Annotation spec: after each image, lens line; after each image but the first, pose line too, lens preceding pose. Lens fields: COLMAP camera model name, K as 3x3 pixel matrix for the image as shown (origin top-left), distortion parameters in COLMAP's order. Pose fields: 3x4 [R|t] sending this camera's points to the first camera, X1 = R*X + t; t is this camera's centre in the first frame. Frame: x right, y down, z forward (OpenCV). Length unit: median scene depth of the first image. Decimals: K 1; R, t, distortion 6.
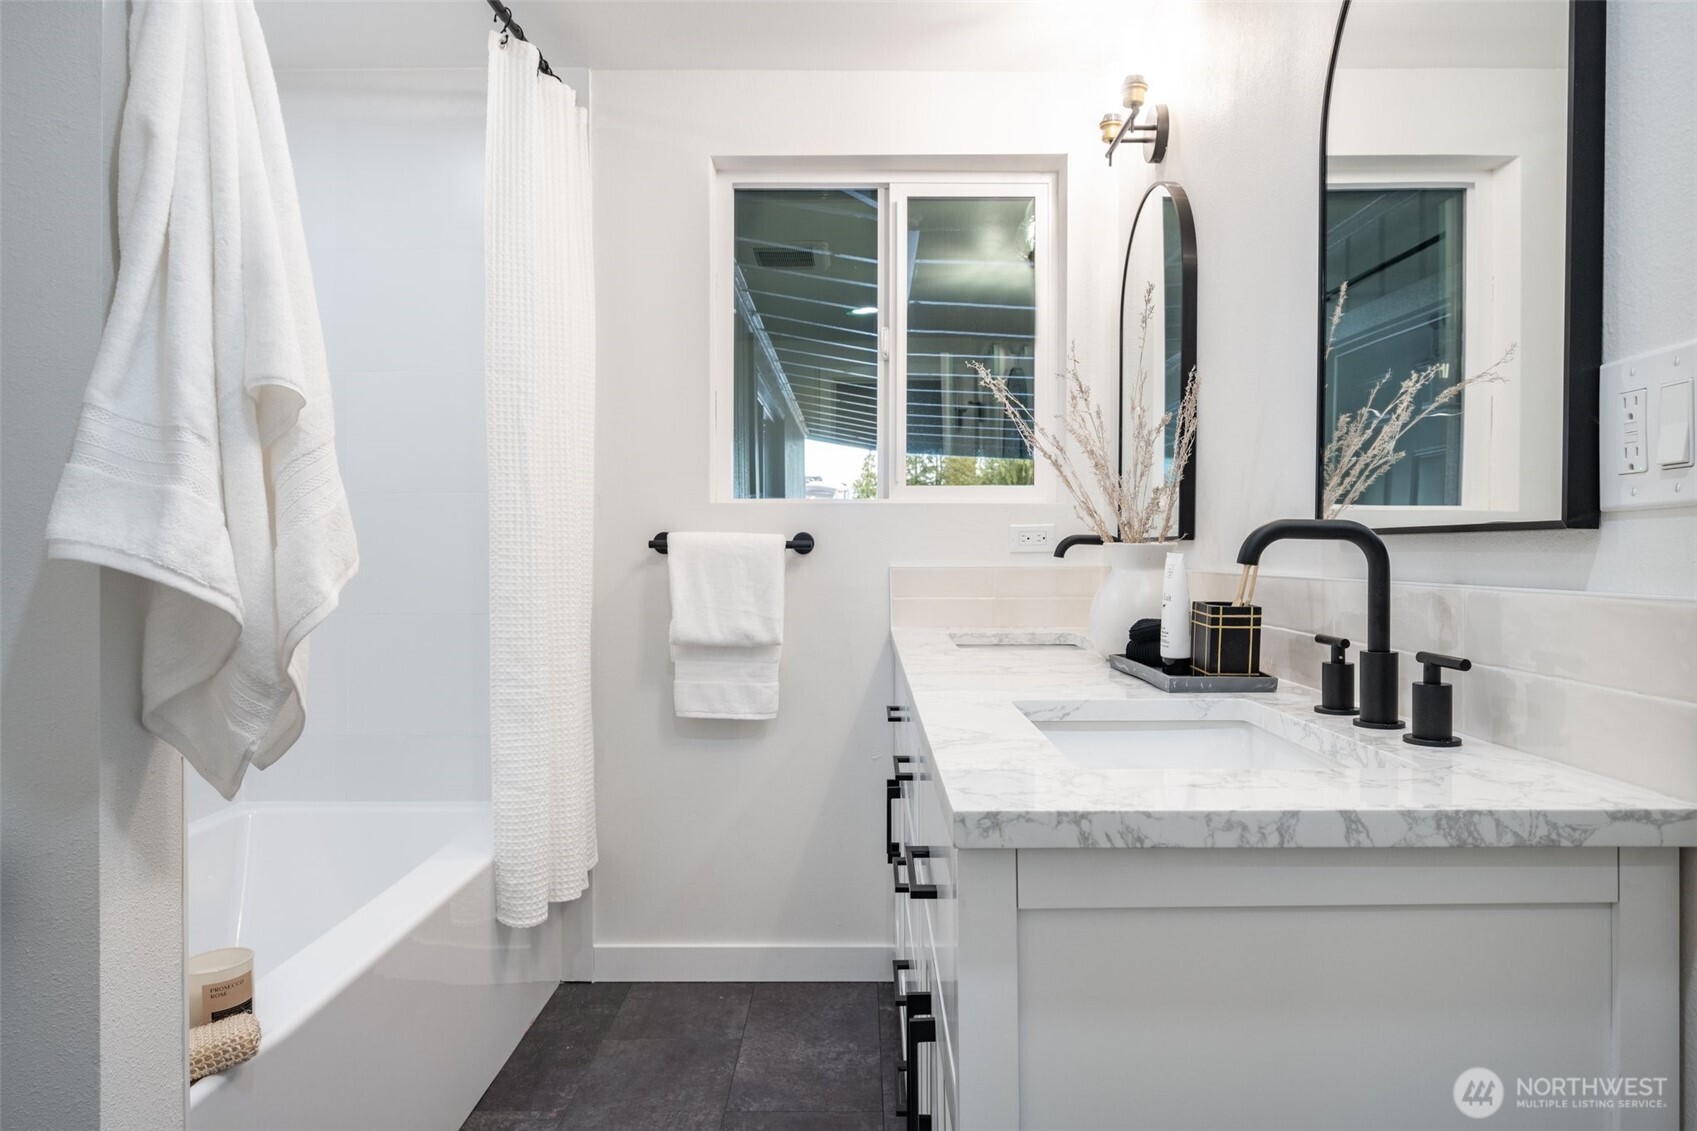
lens RADIAL K [[1055.0, 0, 846.0], [0, 1055.0, 564.4], [0, 0, 1]] dist [-0.006417, -0.003382]
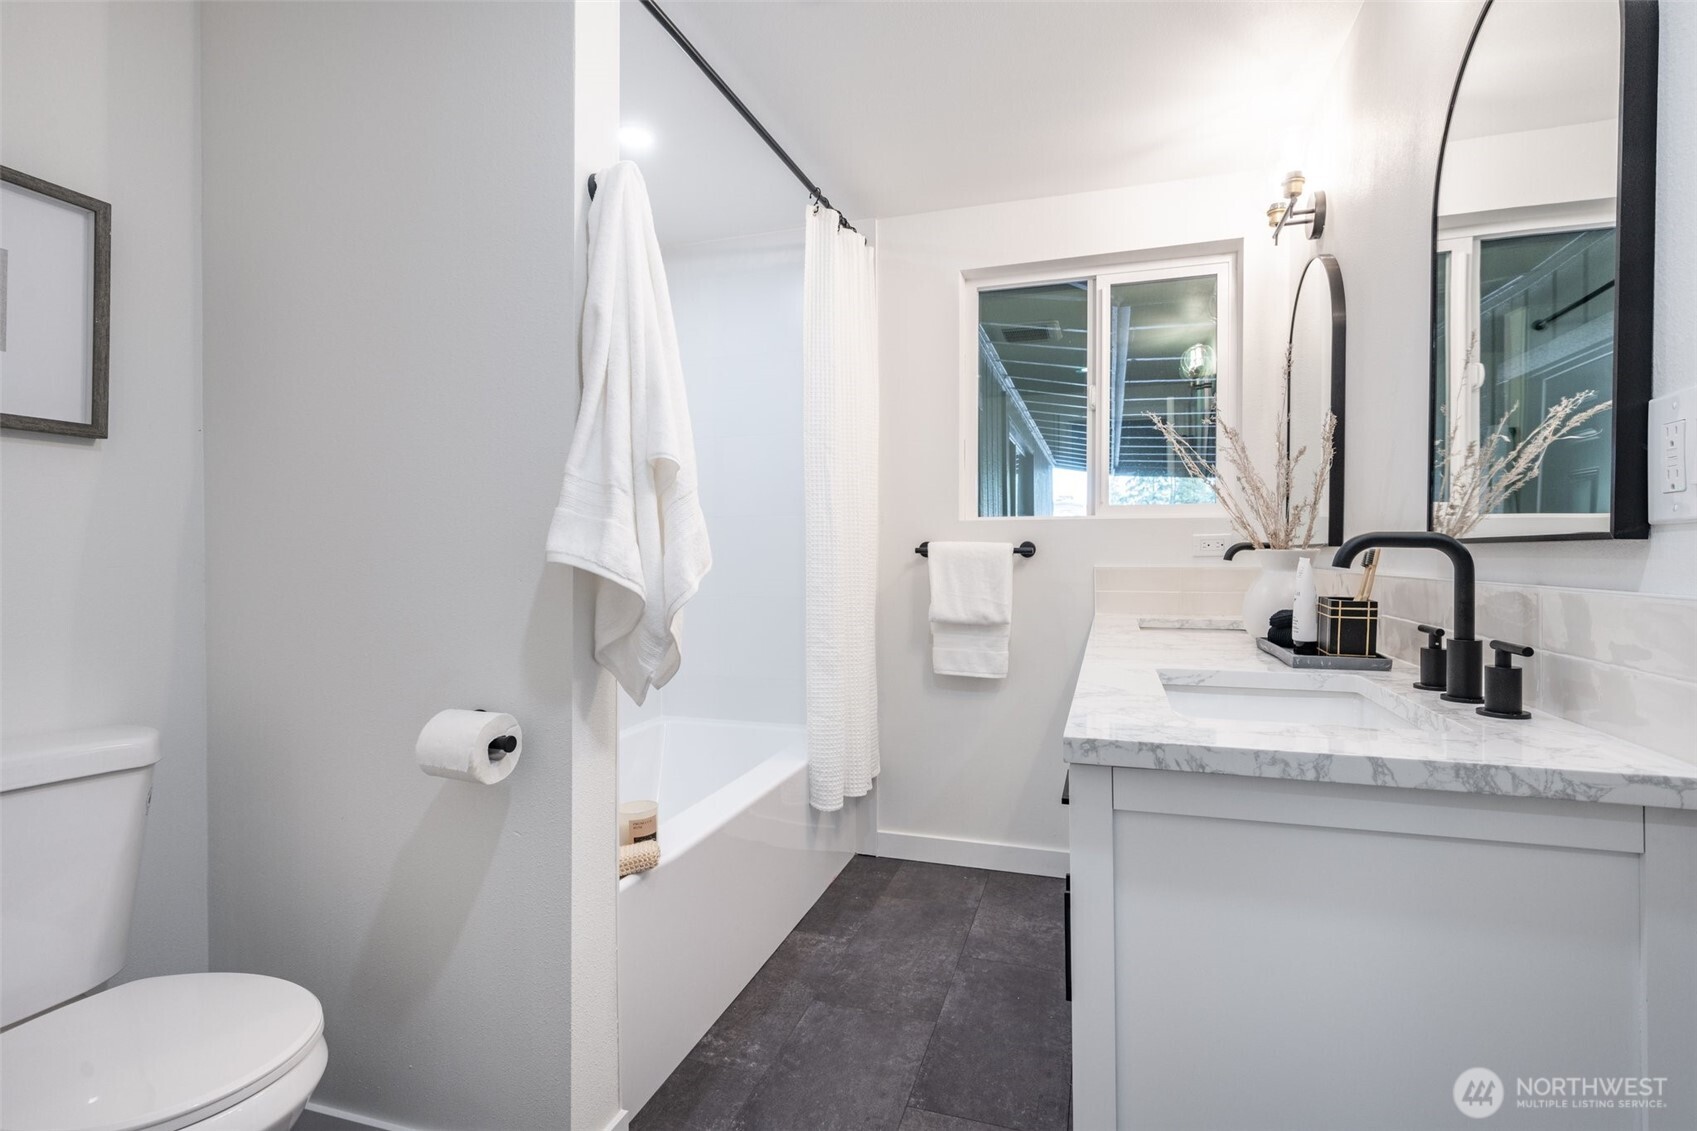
lens RADIAL K [[809.6, 0, 845.2], [0, 809.6, 562.8], [0, 0, 1]] dist [-0.000250, -0.001989]
pose [[0.950302, 0.002490, -0.311320, 0.087118], [-0.002700, 0.999996, -0.000242, -0.002925], [0.311318, 0.001071, 0.950305, -0.085025]]
